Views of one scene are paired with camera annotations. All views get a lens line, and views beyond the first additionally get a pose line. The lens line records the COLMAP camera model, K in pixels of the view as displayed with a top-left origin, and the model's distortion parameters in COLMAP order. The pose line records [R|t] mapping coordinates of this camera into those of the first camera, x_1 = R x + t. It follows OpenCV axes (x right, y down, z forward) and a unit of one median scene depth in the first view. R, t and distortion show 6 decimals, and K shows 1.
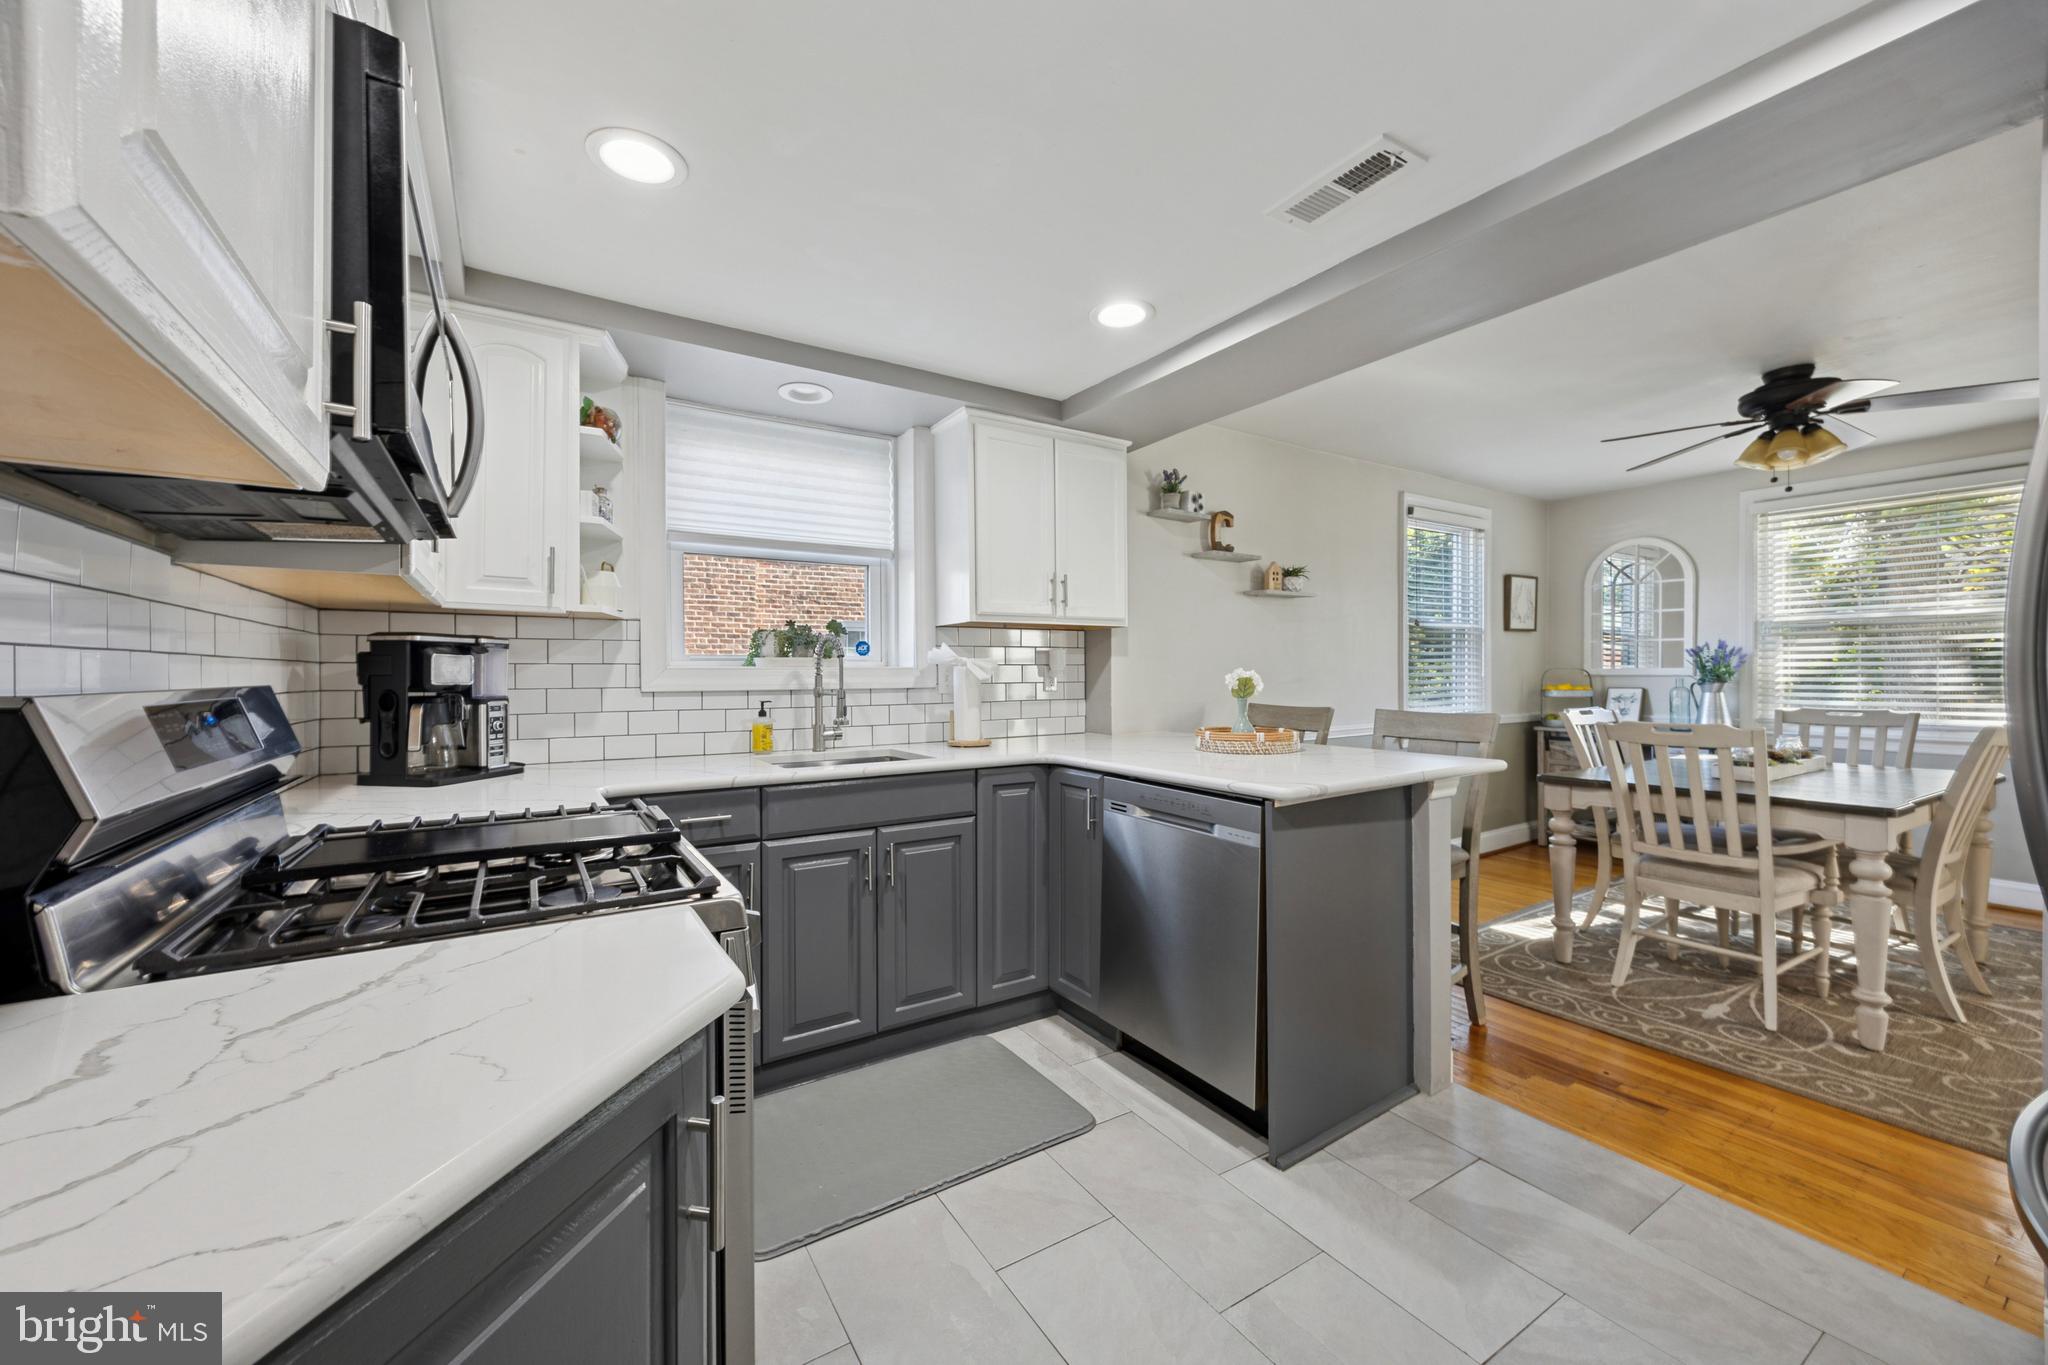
lens RADIAL K [[778.8, 0, 1022.8], [0, 778.8, 681.3], [0, 0, 1]] dist [-0.001170, -0.000154]
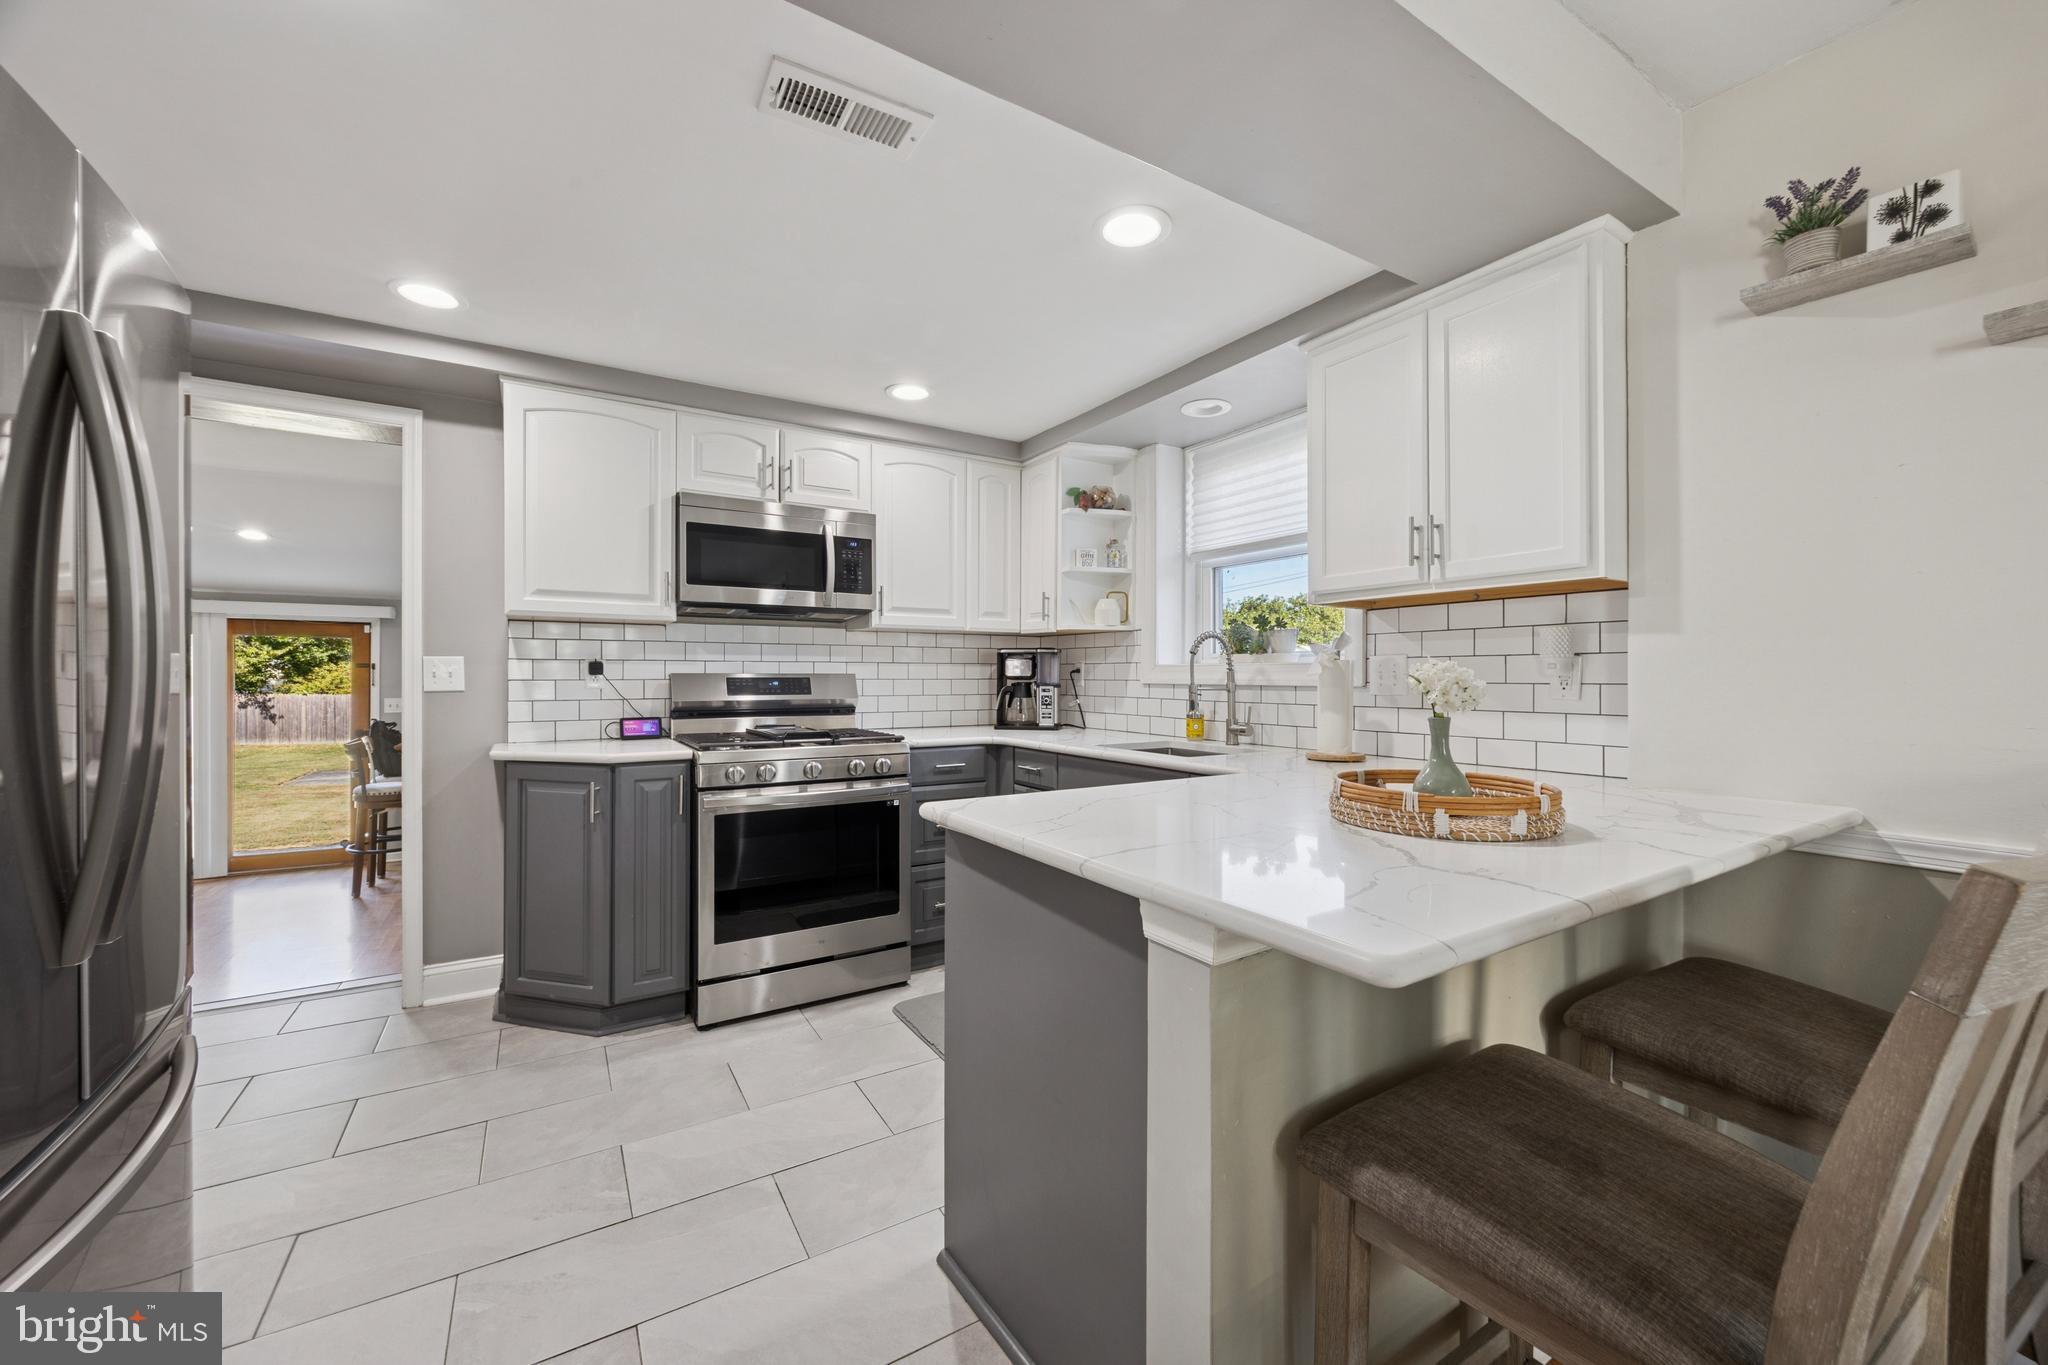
lens RADIAL K [[778.8, 0, 1005.4], [0, 778.8, 680.2], [0, 0, 1]] dist [-0.001170, -0.000154]
pose [[-0.022475, 0.009811, -0.999699, 0.679626], [-0.009809, 0.999902, 0.010034, -0.002748], [0.999699, 0.010031, -0.022376, 0.633956]]
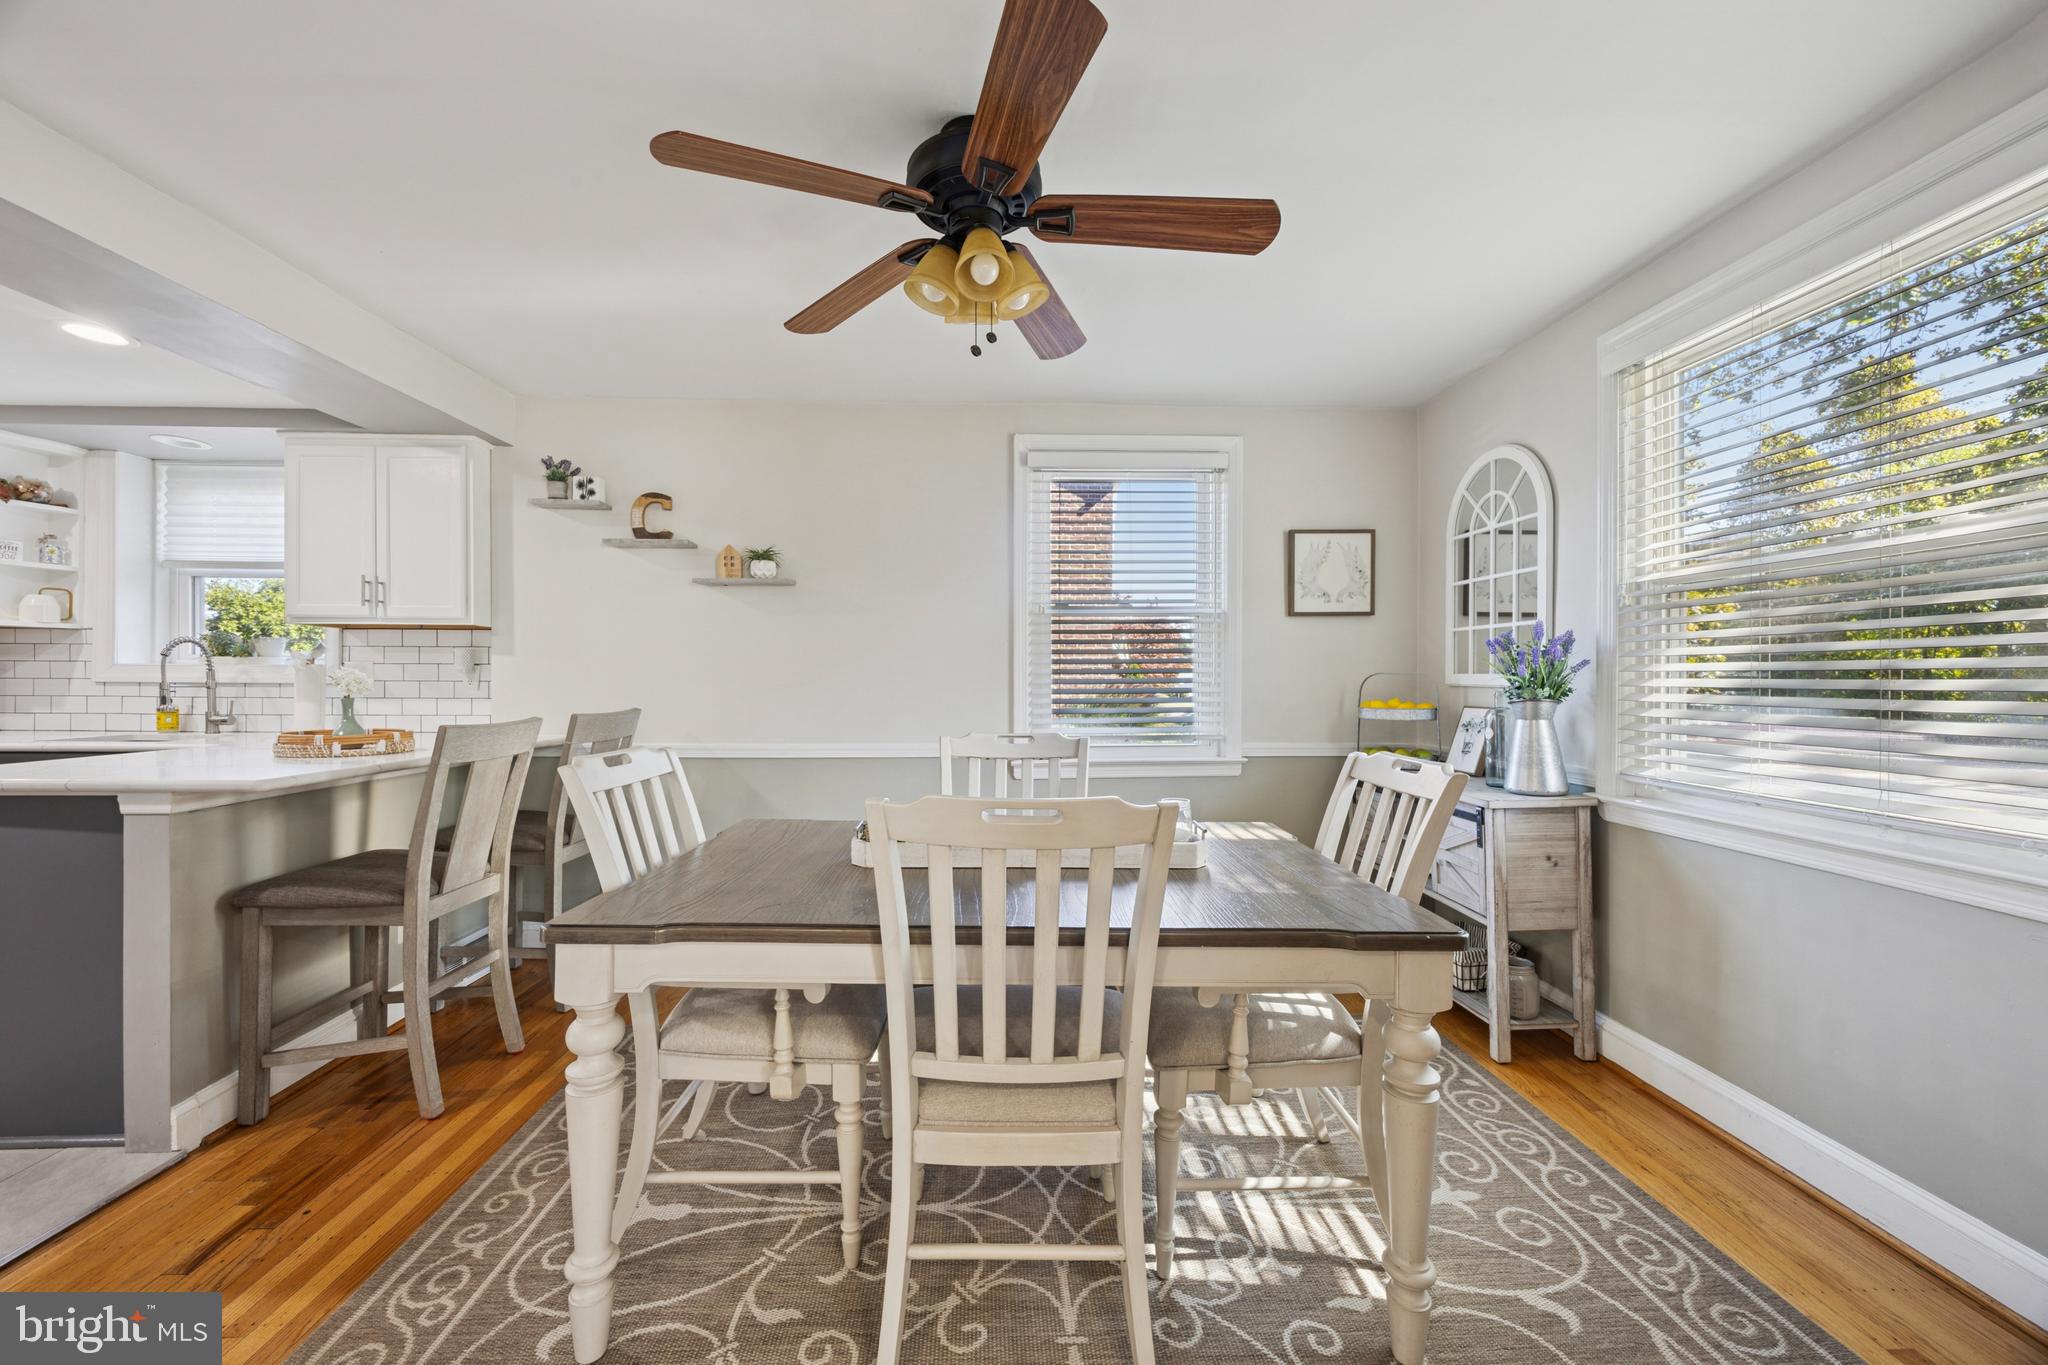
lens RADIAL K [[778.8, 0, 1015.6], [0, 778.8, 680.9], [0, 0, 1]] dist [-0.001170, -0.000154]
pose [[0.861529, 0.011336, -0.507582, 1.258731], [-0.015534, 0.999871, -0.004035, -0.006096], [0.507471, 0.011361, 0.861594, 0.517309]]
